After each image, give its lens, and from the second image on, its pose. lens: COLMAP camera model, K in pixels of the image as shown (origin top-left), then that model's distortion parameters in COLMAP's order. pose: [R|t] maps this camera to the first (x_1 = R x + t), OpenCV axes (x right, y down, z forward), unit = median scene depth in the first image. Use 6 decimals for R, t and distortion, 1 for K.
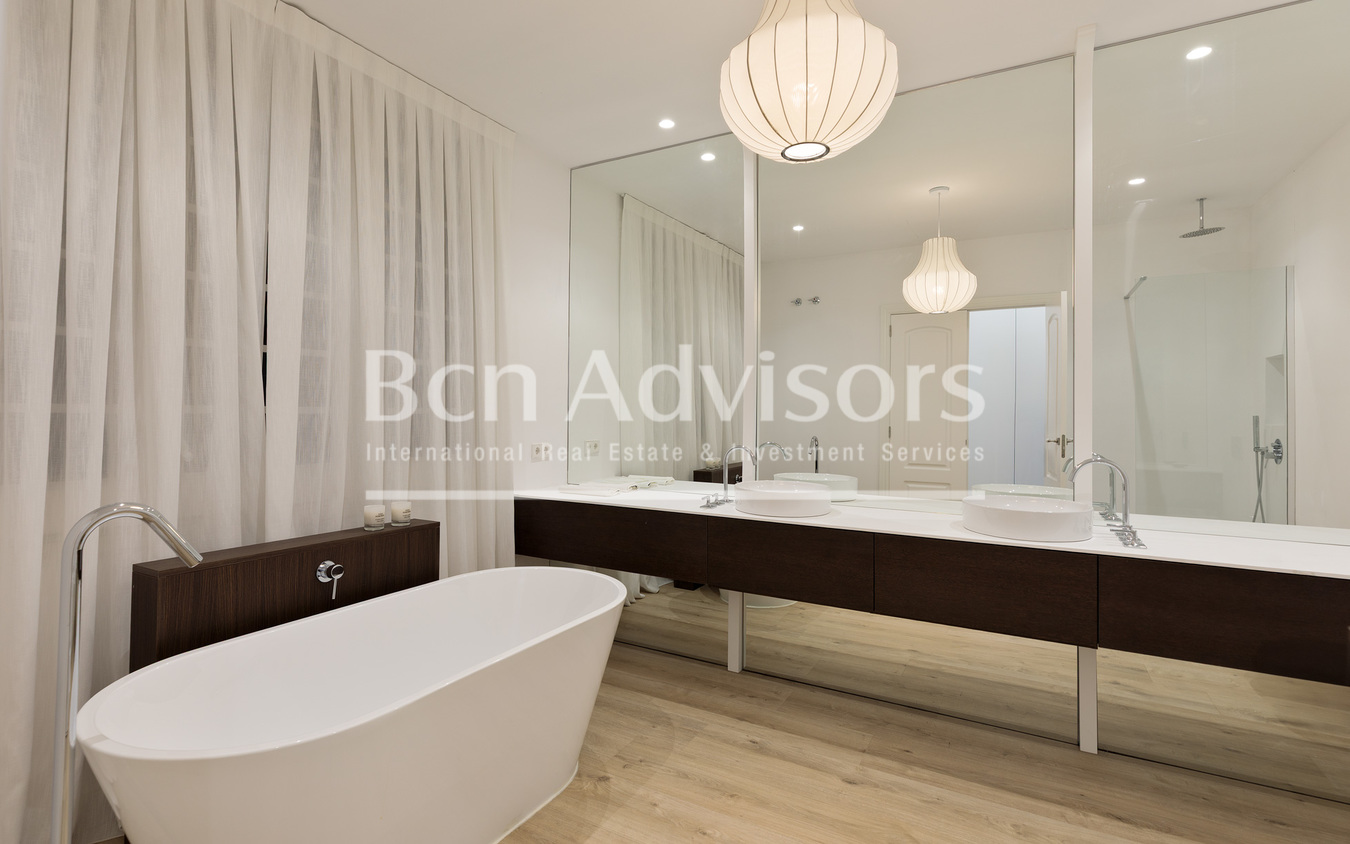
lens RADIAL K [[635.1, 0, 671.0], [0, 635.1, 402.0], [0, 0, 1]] dist [0.001010, -0.000167]
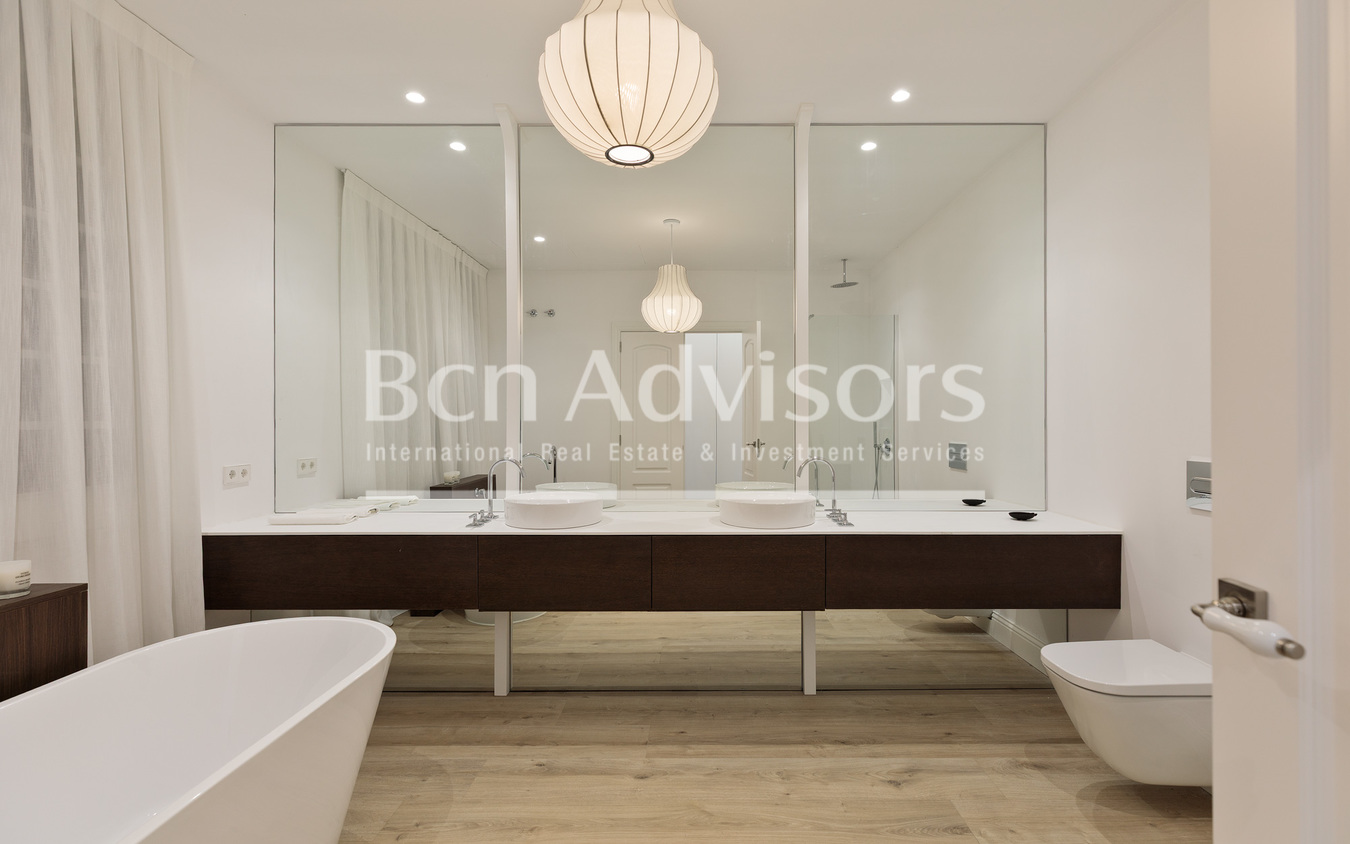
lens RADIAL K [[596.9, 0, 675.0], [0, 596.9, 422.0], [0, 0, 1]] dist [0.002212, 0.000525]
pose [[0.870521, -0.008851, 0.492051, -0.117310], [0.001763, 0.999888, 0.014867, 0.002230], [-0.492128, -0.012075, 0.870439, 0.103658]]
